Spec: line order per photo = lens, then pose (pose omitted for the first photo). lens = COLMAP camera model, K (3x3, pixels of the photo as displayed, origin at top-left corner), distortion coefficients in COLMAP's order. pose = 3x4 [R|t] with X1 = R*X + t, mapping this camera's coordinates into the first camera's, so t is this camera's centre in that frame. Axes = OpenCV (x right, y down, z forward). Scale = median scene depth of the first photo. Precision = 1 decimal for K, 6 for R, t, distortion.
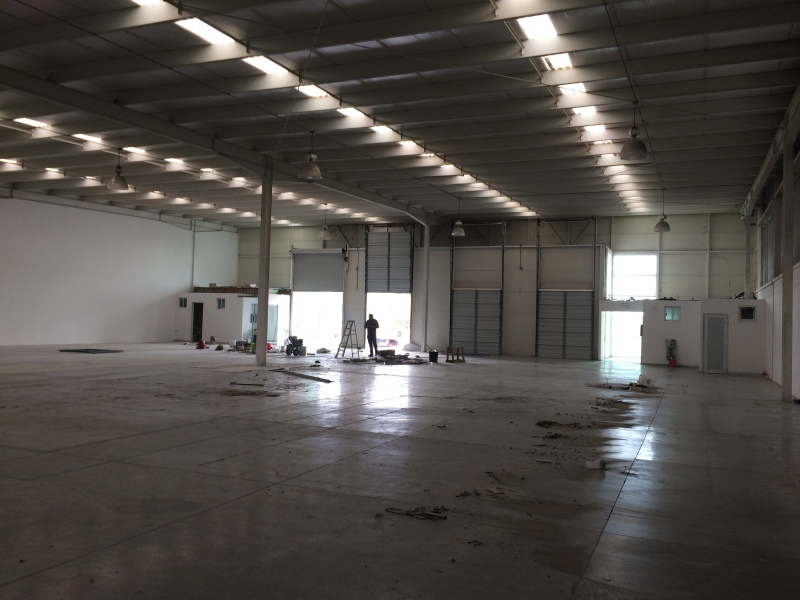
lens RADIAL K [[681.0, 0, 400.0], [0, 681.0, 300.0], [0, 0, 1]] dist [0.097406, 0.000785]
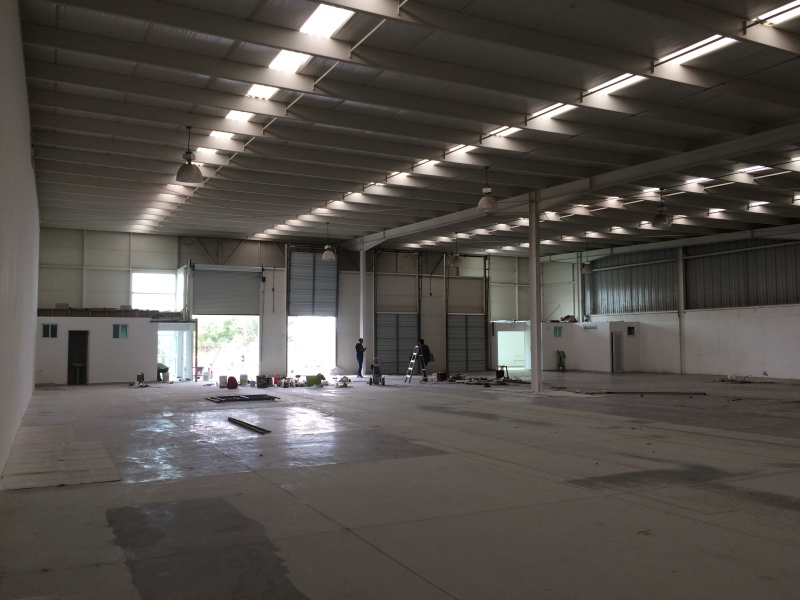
lens RADIAL K [[681.0, 0, 400.0], [0, 681.0, 300.0], [0, 0, 1]] dist [0.097406, 0.000785]
pose [[0.661741, 0.014523, 0.749592, -0.667895], [0.003855, 0.999733, -0.022773, -0.011216], [-0.749723, 0.017959, 0.661508, 0.274836]]
